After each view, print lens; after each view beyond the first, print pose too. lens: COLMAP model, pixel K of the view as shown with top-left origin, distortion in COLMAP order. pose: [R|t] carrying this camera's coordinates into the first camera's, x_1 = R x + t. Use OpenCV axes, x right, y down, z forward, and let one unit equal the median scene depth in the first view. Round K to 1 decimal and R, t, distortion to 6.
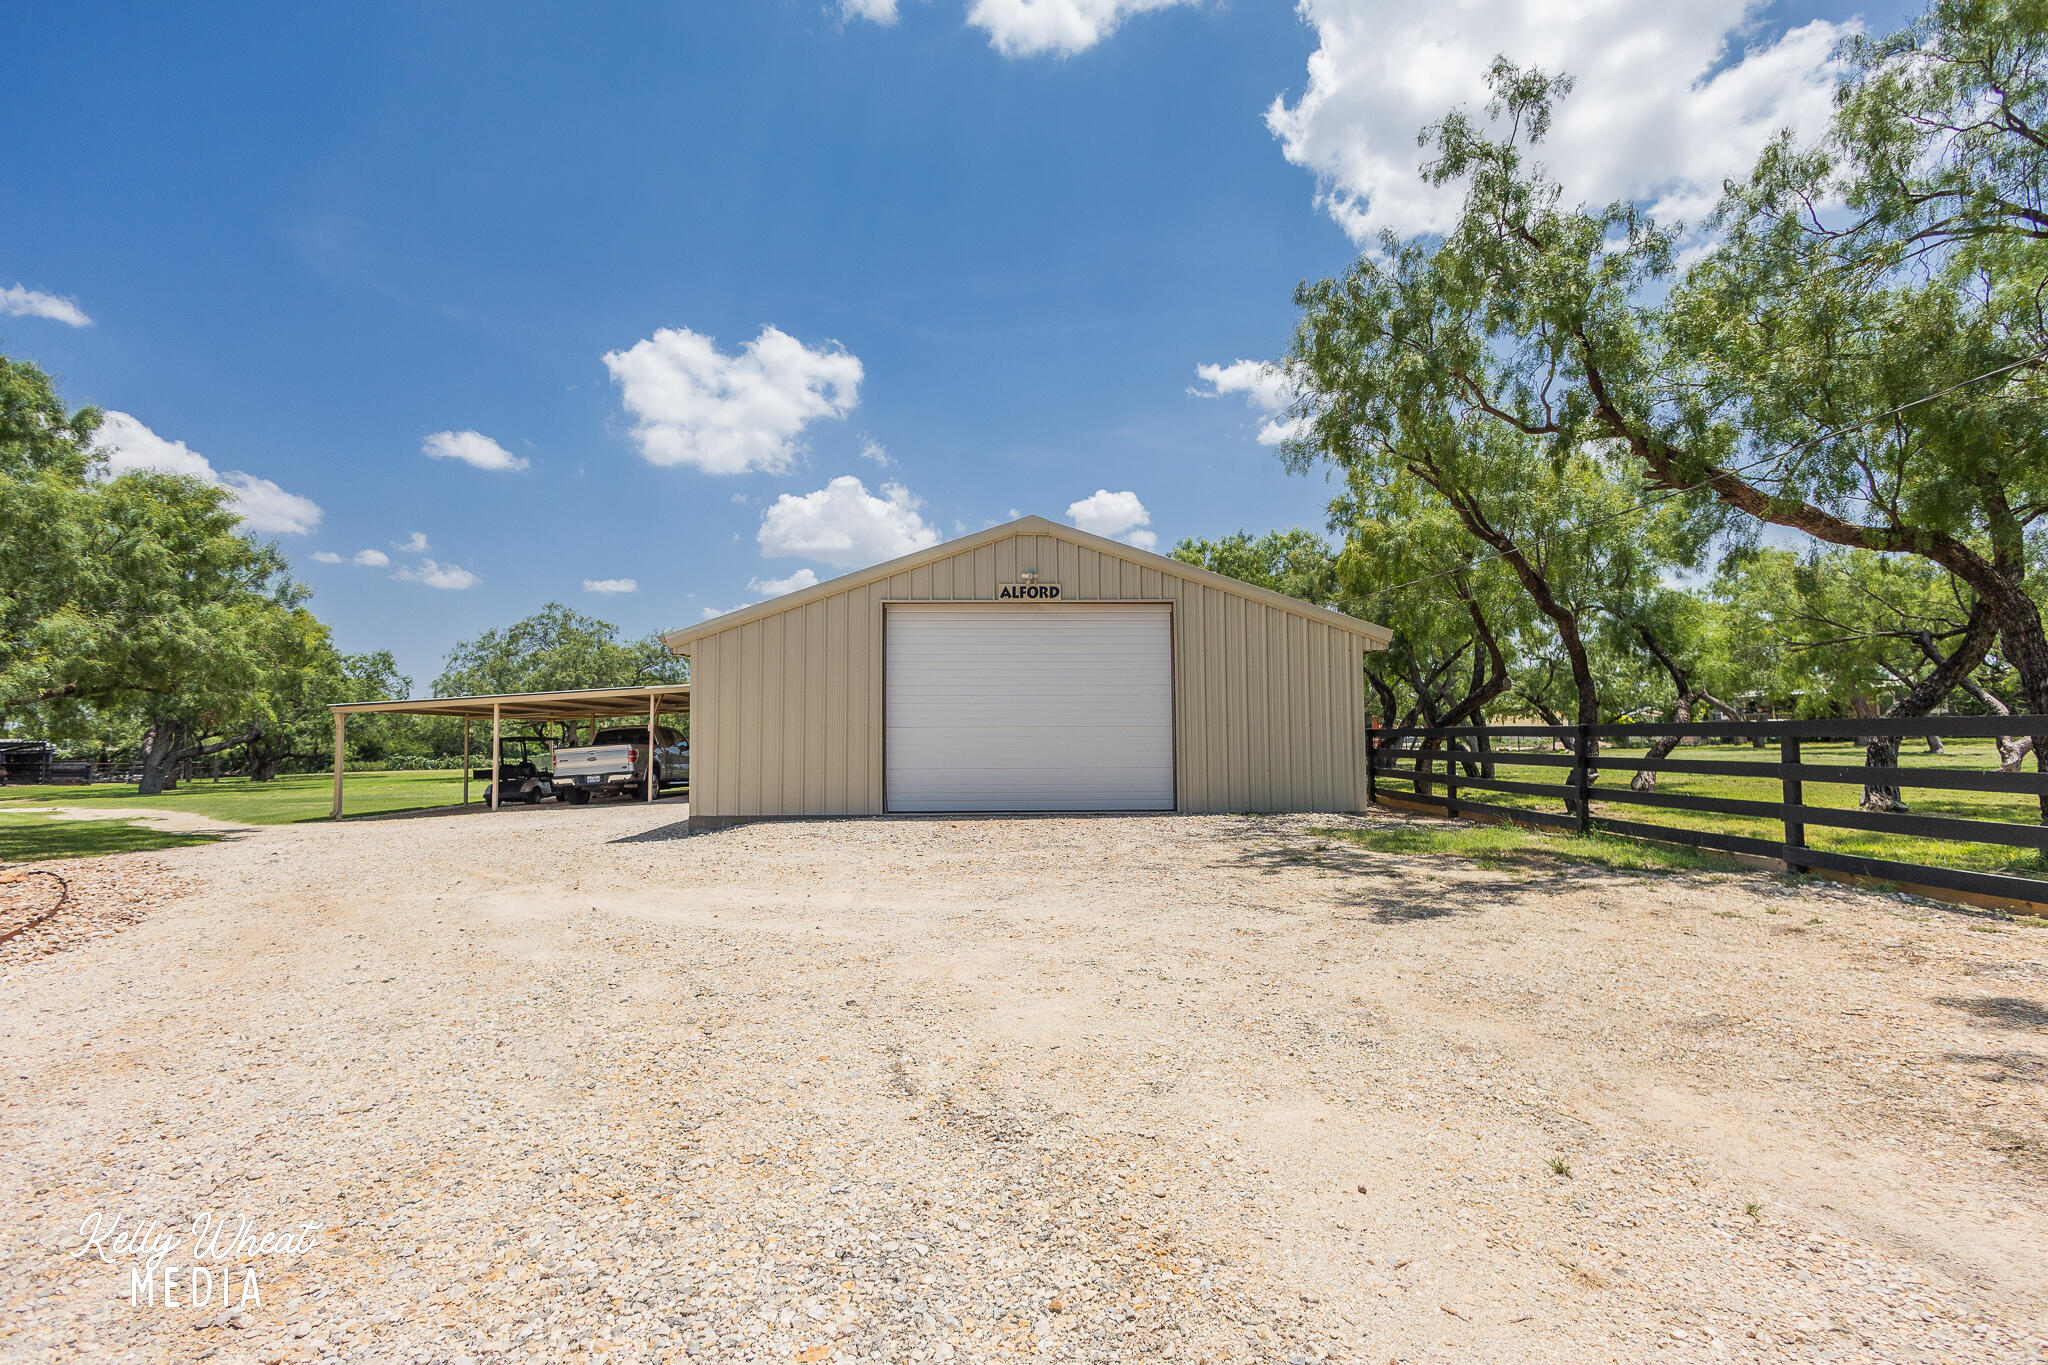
lens RADIAL K [[948.4, 0, 1033.9], [0, 948.4, 679.7], [0, 0, 1]] dist [-0.003383, 0.000519]
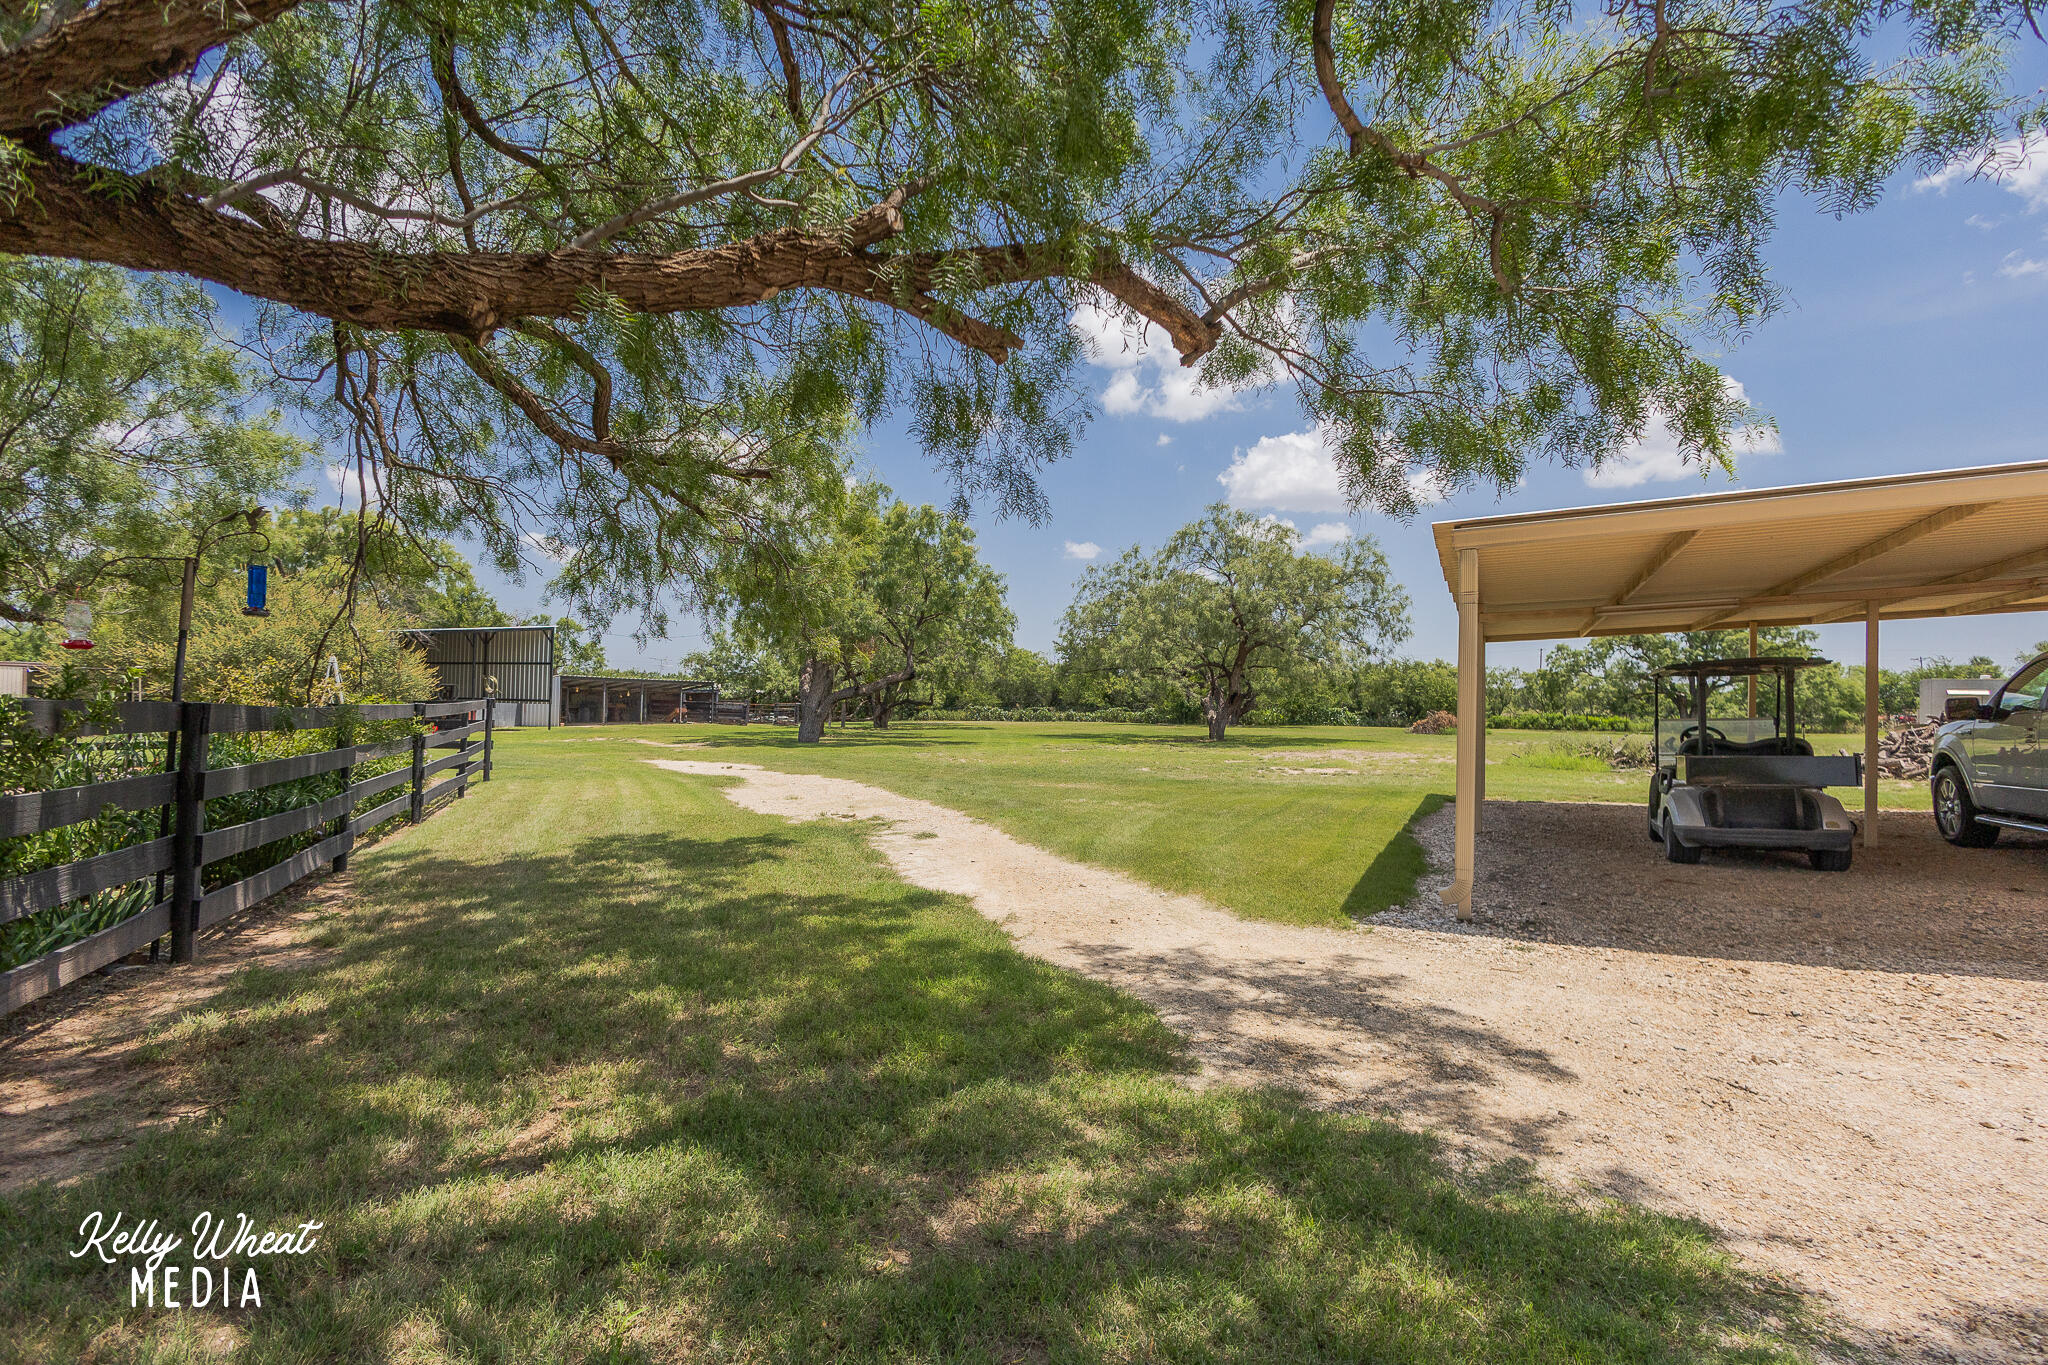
lens RADIAL K [[948.4, 0, 1021.8], [0, 948.4, 685.2], [0, 0, 1]] dist [-0.003383, 0.000519]
pose [[0.884440, 0.017946, -0.466309, -0.279052], [0.002845, 0.999034, 0.043845, 0.026381], [0.466646, -0.040105, 0.883535, 0.255307]]
